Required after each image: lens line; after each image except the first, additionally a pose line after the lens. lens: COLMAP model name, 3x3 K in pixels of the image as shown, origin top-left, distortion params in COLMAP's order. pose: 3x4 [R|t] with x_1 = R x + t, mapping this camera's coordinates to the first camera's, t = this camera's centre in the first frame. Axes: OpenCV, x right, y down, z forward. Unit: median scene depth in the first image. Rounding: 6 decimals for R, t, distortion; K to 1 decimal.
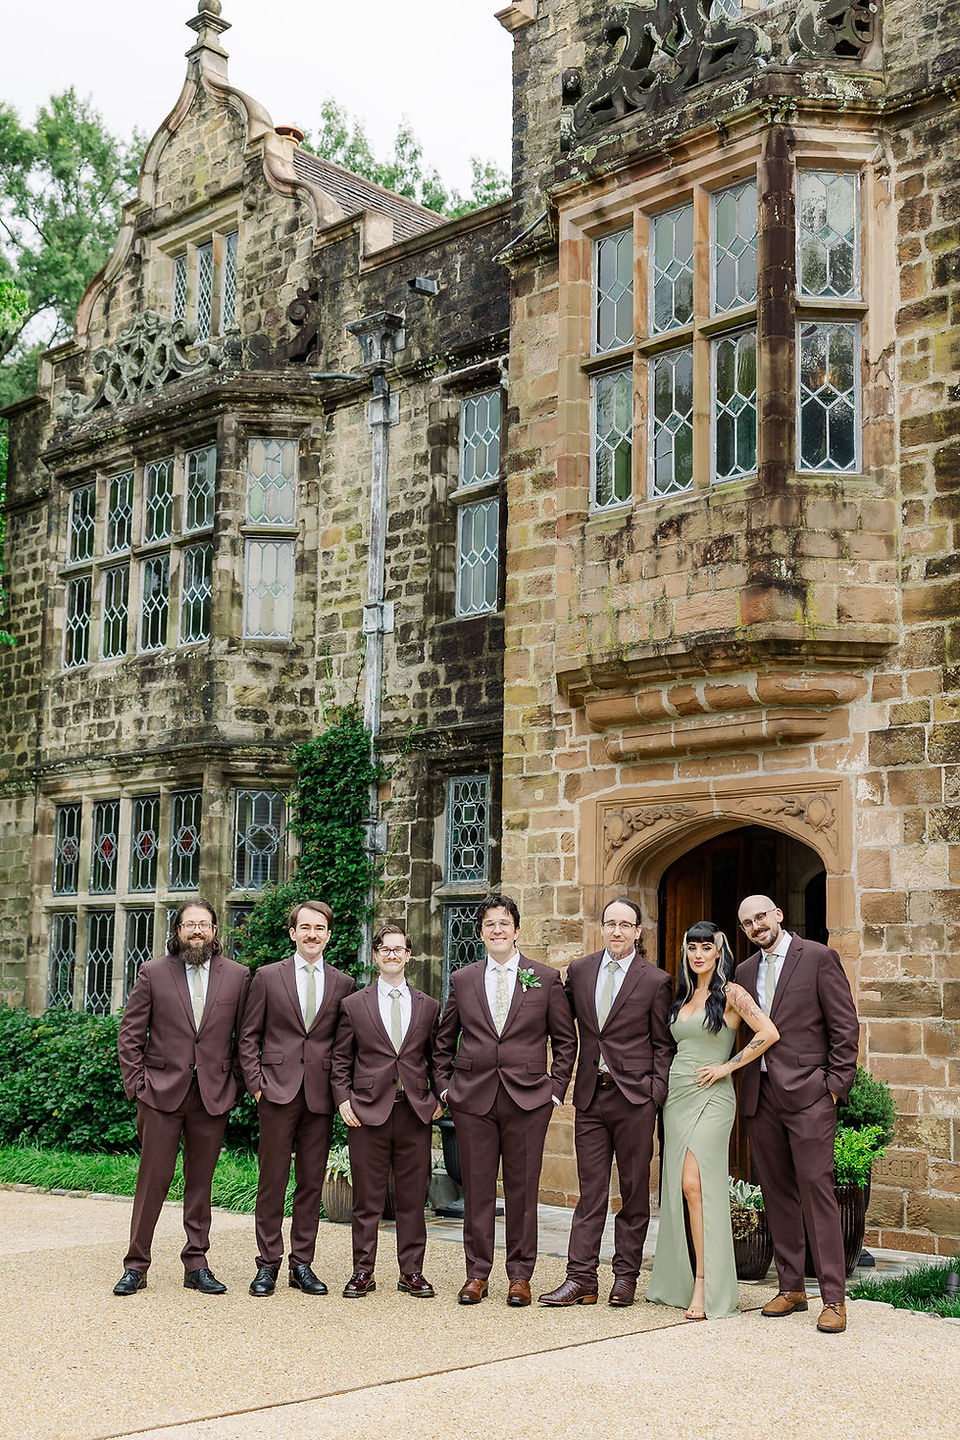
lens RADIAL K [[1985.0, 0, 480.0], [0, 1985.0, 720.0], [0, 0, 1]] dist [0.016378, 0.016336]
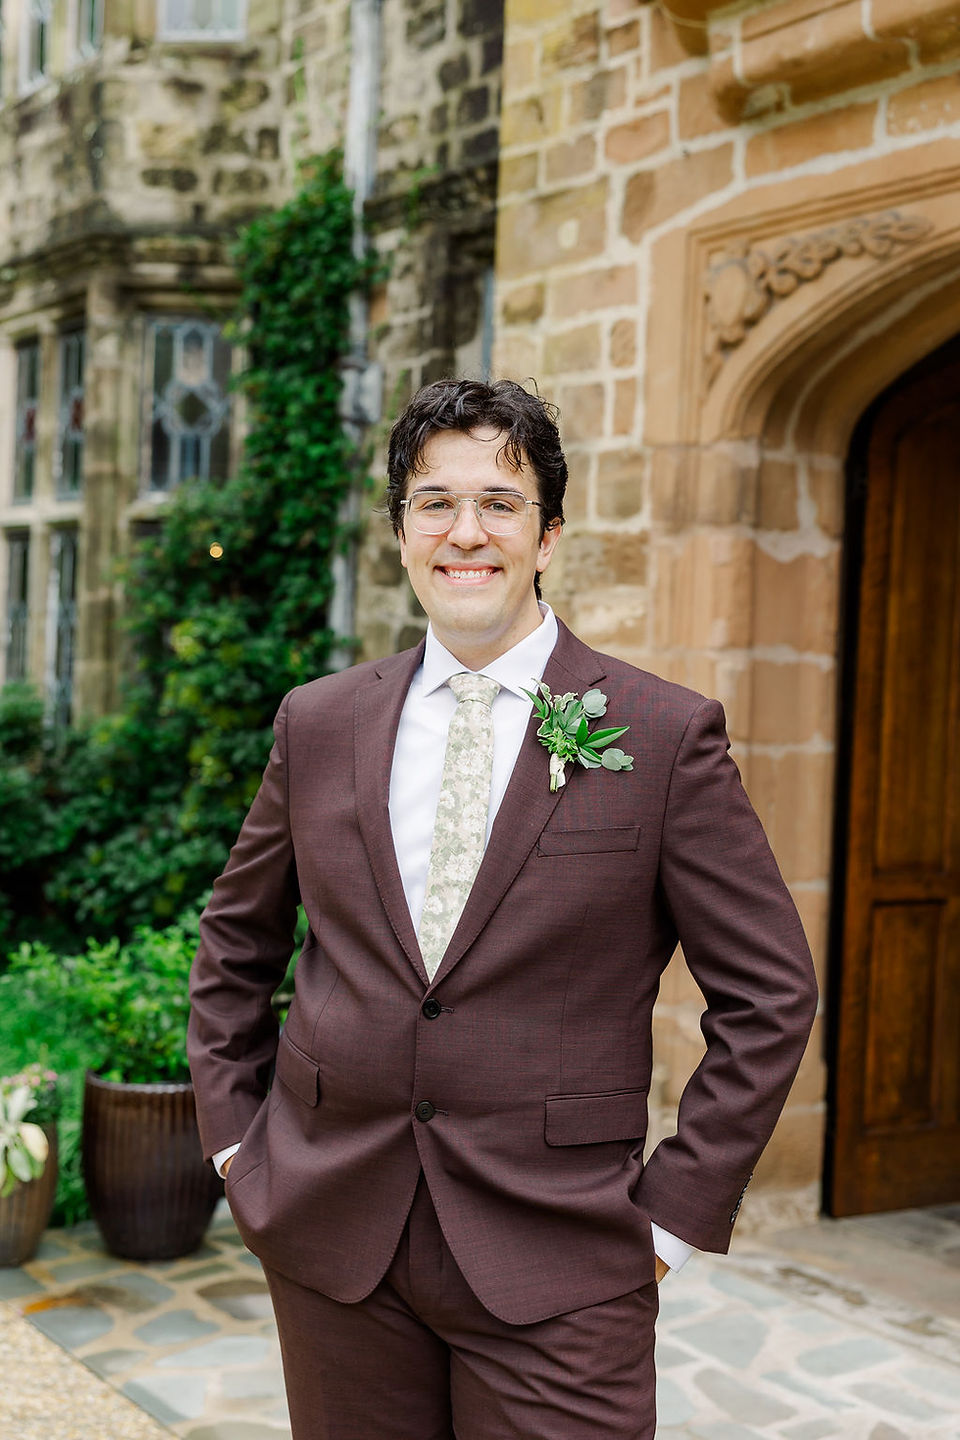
lens RADIAL K [[1985.0, 0, 480.0], [0, 1985.0, 720.0], [0, 0, 1]] dist [0.016378, 0.016336]
pose [[0.983887, 0.022621, -0.177357, 0.073553], [0.006853, 0.986464, 0.163834, 0.058354], [0.178662, -0.162409, 0.970414, 0.480783]]
